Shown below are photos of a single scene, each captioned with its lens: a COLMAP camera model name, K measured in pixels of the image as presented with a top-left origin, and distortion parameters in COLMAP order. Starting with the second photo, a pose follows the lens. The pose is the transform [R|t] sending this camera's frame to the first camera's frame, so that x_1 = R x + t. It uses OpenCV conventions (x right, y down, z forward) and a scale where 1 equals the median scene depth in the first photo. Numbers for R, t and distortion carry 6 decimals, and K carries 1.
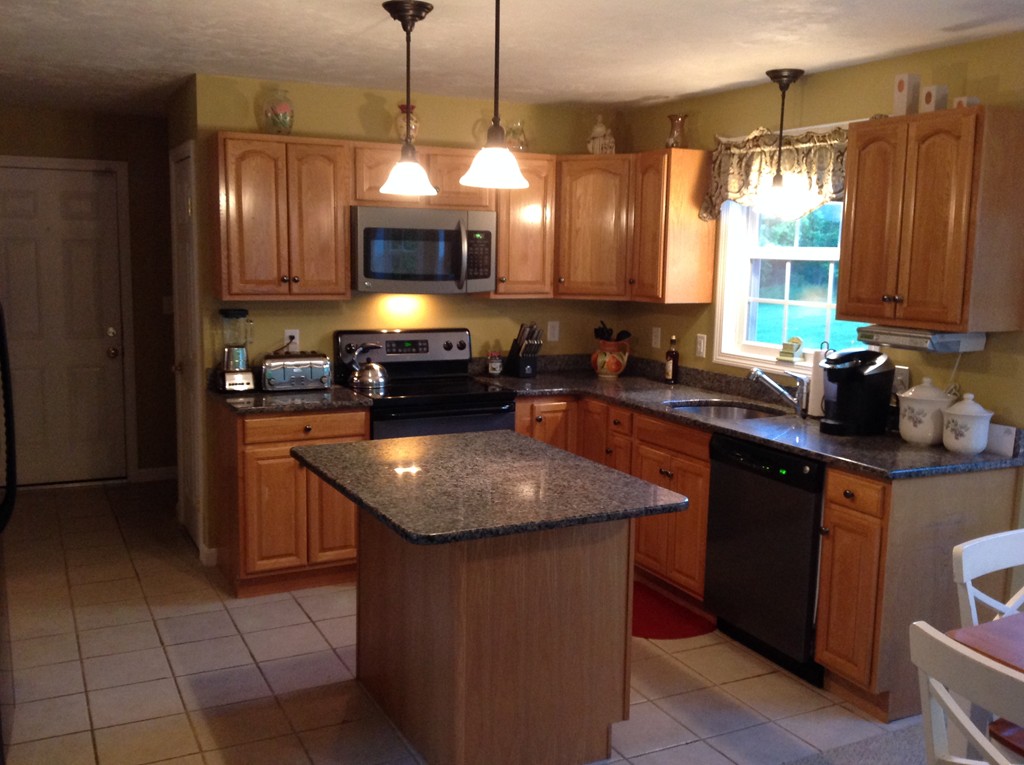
lens RADIAL K [[970.0, 0, 515.9], [0, 970.0, 385.0], [0, 0, 1]] dist [0.025676, 0.000000]
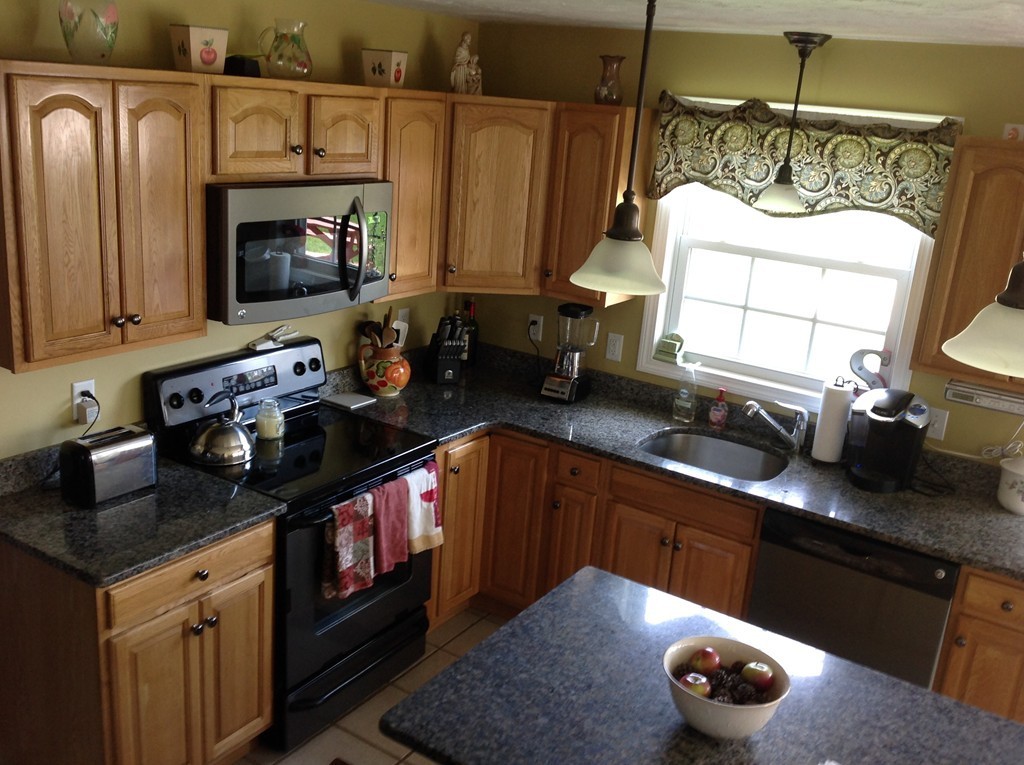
lens RADIAL K [[970.0, 0, 510.3], [0, 970.0, 381.7], [0, 0, 1]] dist [0.025676, 0.000000]
pose [[0.863369, -0.095566, 0.495440, -0.321625], [0.009893, 0.984917, 0.172743, -0.168712], [-0.504476, -0.144239, 0.851293, 0.377520]]
